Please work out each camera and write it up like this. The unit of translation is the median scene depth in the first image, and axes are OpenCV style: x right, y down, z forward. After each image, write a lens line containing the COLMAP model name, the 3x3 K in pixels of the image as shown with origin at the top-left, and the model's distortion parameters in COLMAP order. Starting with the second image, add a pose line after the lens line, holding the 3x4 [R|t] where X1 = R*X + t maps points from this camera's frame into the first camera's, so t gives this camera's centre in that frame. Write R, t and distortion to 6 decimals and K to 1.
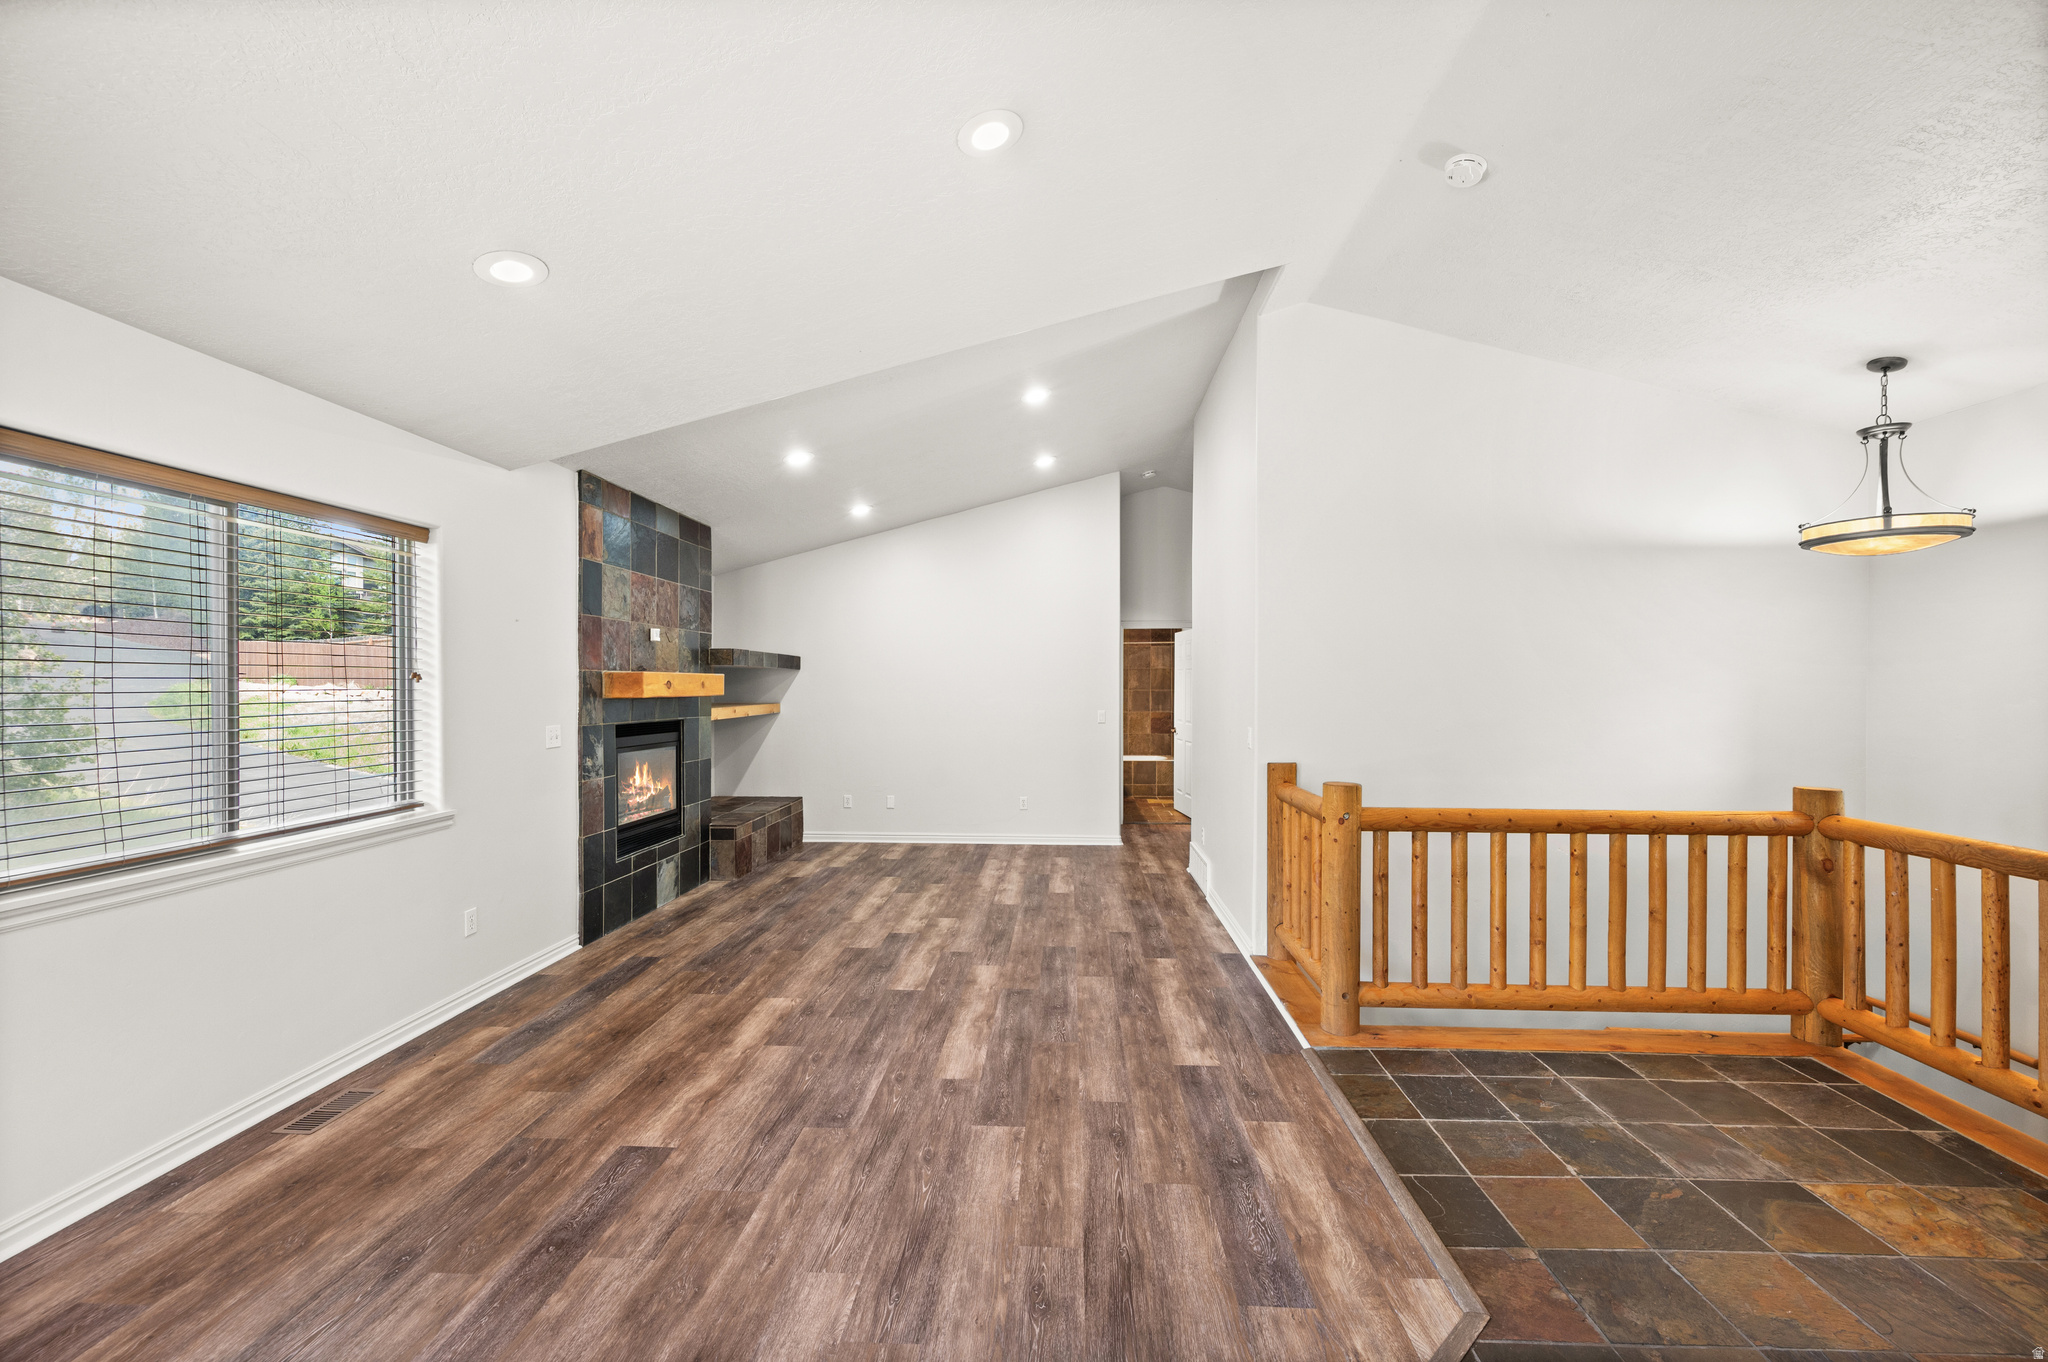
lens RADIAL K [[821.3, 0, 1029.4], [0, 821.3, 691.6], [0, 0, 1]] dist [0.000223, 0.000431]
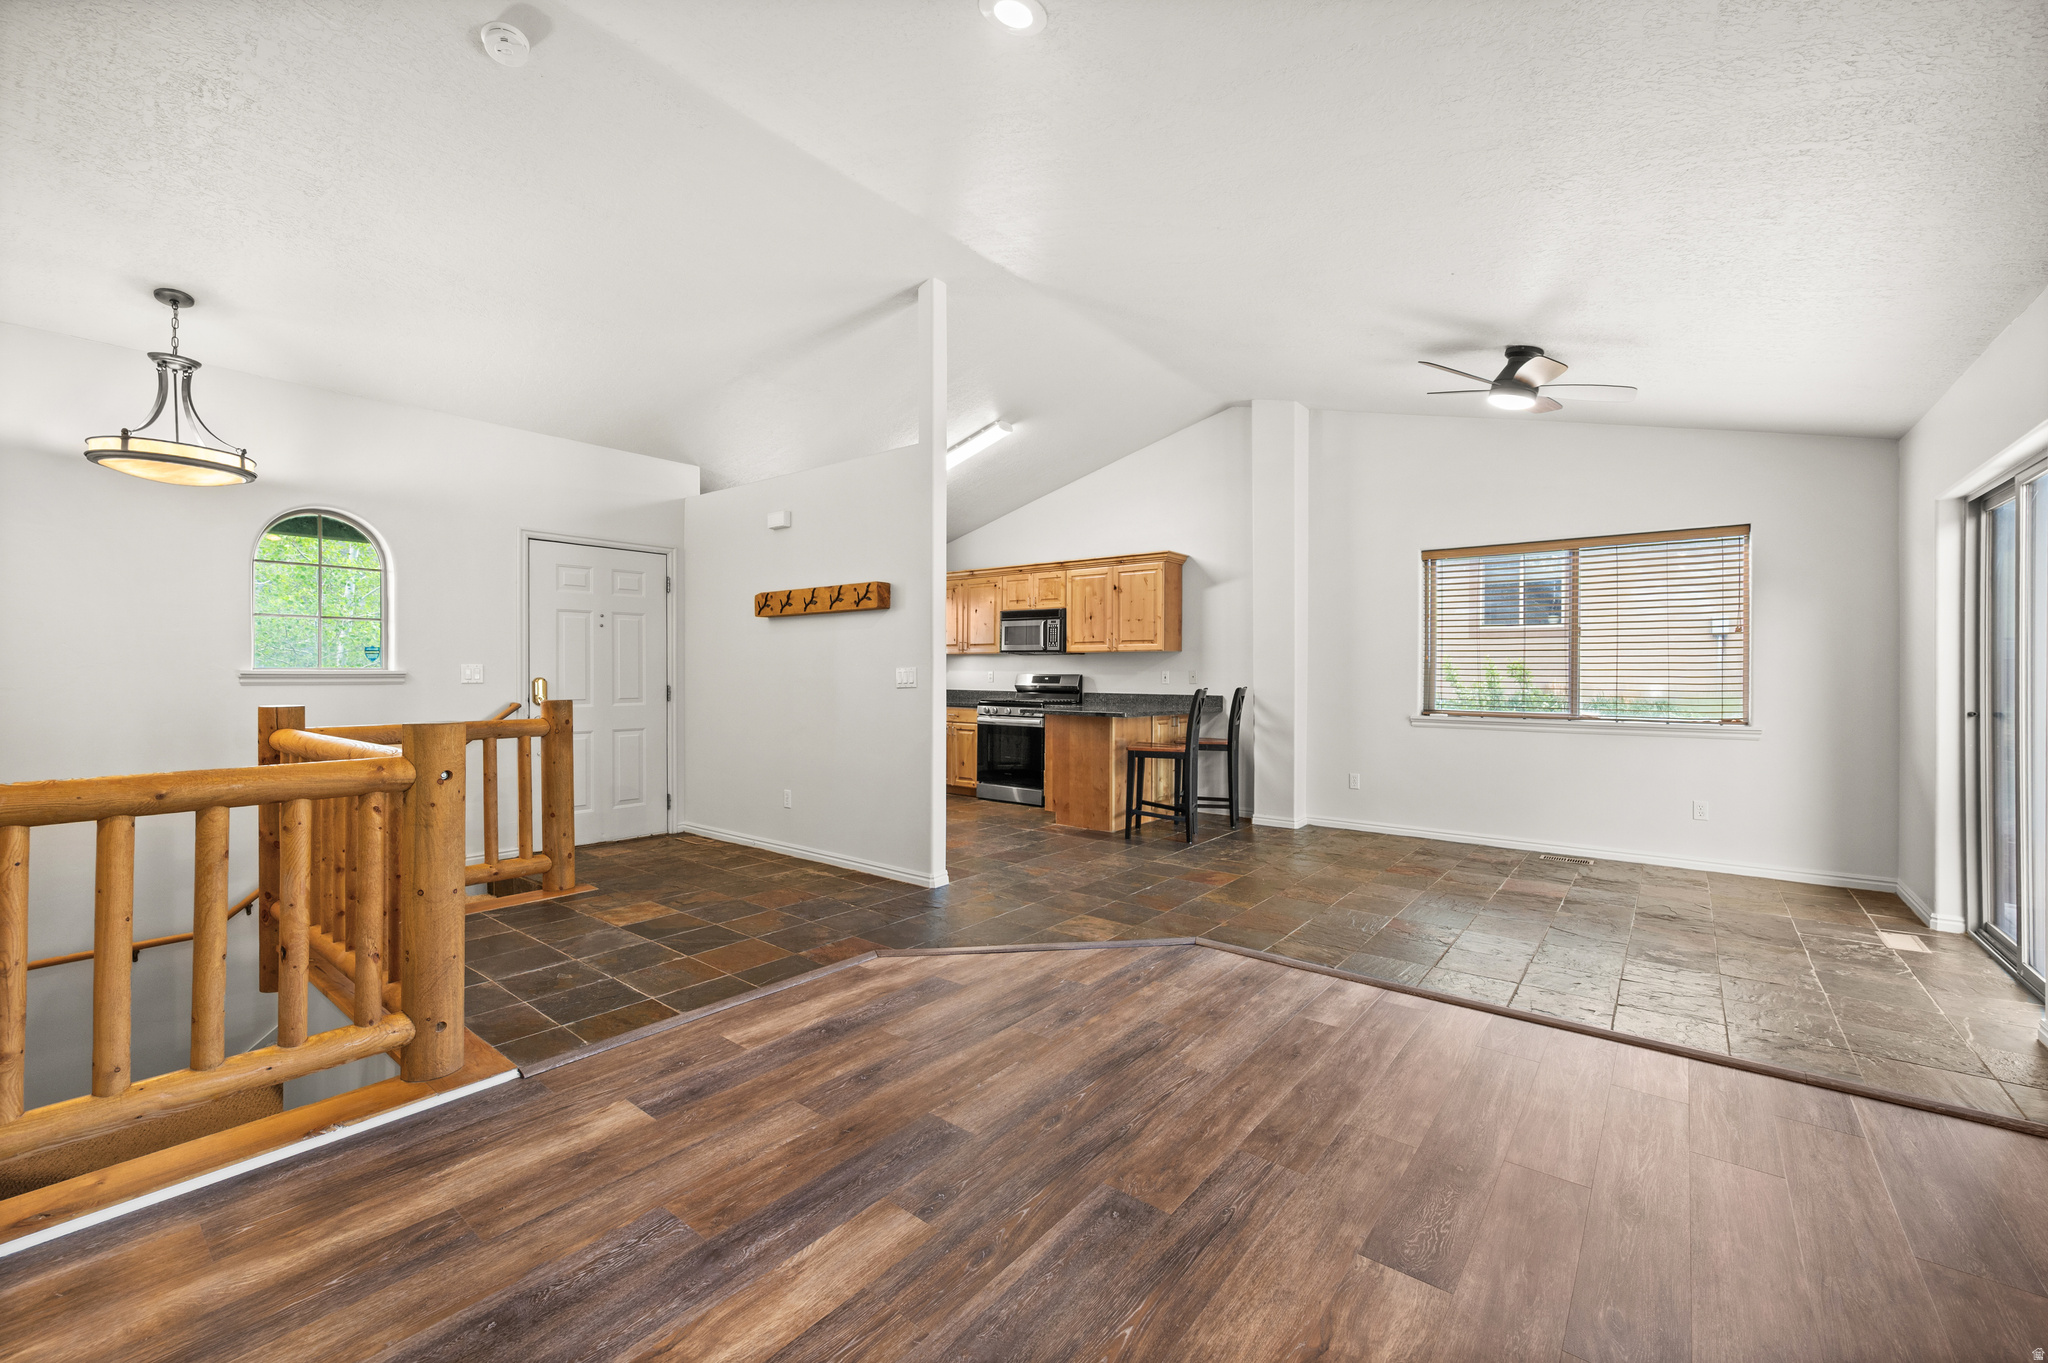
lens RADIAL K [[820.4, 0, 1035.3], [0, 820.4, 672.4], [0, 0, 1]] dist [-0.001668, 0.000042]
pose [[-0.813601, -0.005993, 0.581393, -0.441315], [-0.001612, 0.999966, 0.008051, 0.060504], [-0.581422, 0.005613, -0.813583, 1.240400]]
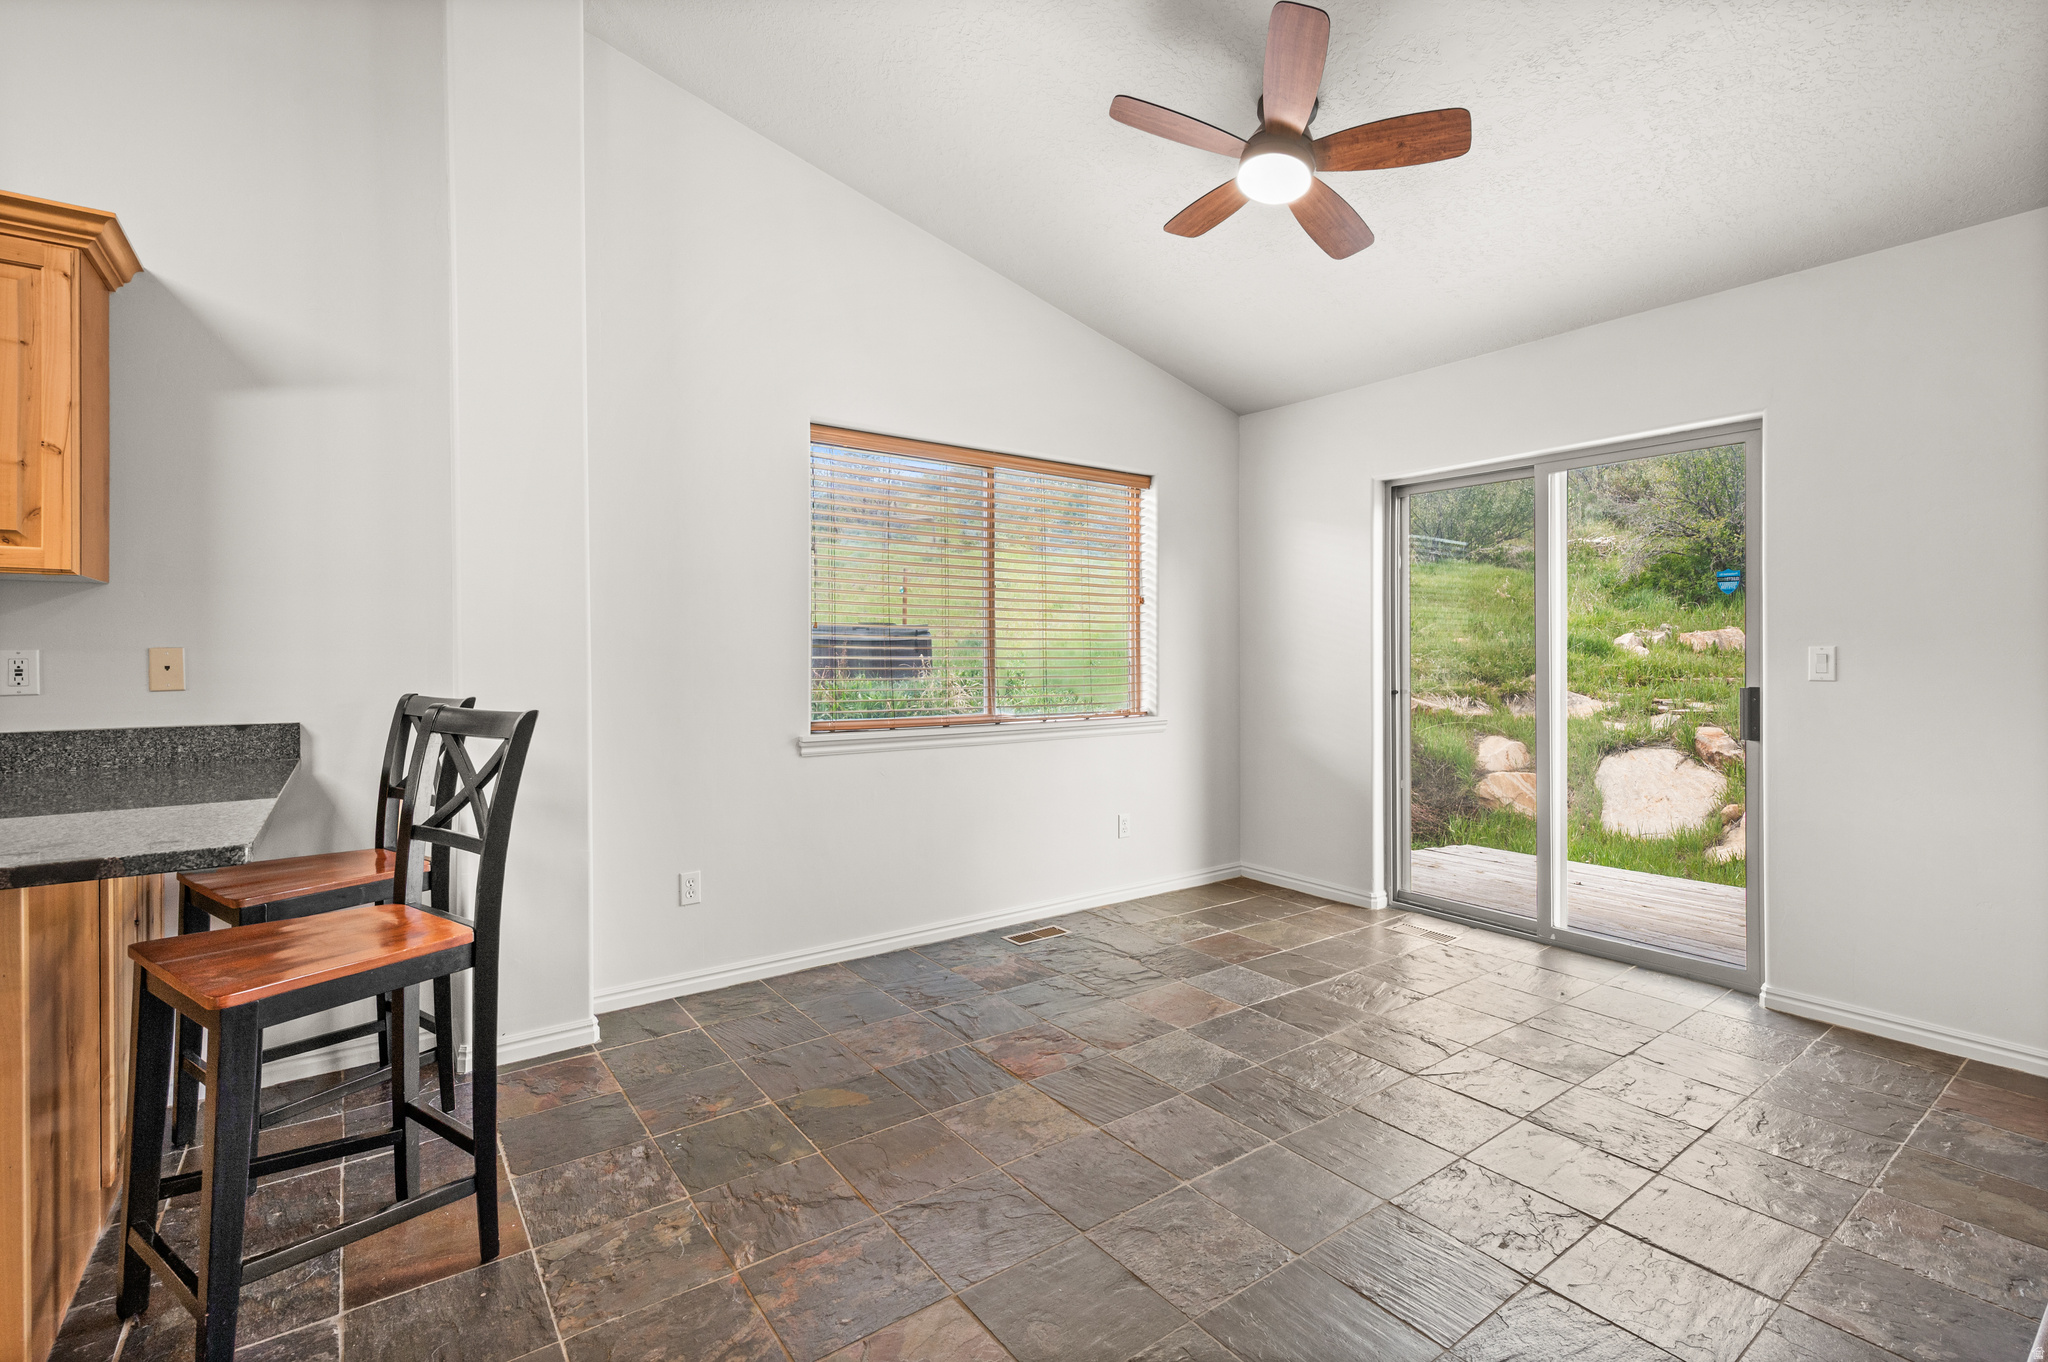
lens RADIAL K [[925.3, 0, 1027.3], [0, 925.3, 656.7], [0, 0, 1]] dist [0.001040, 0.000125]
pose [[-0.776423, -0.002235, -0.630208, 0.356754], [-0.008322, 0.999943, 0.006706, 0.069264], [0.630157, 0.010452, -0.776397, 0.316580]]
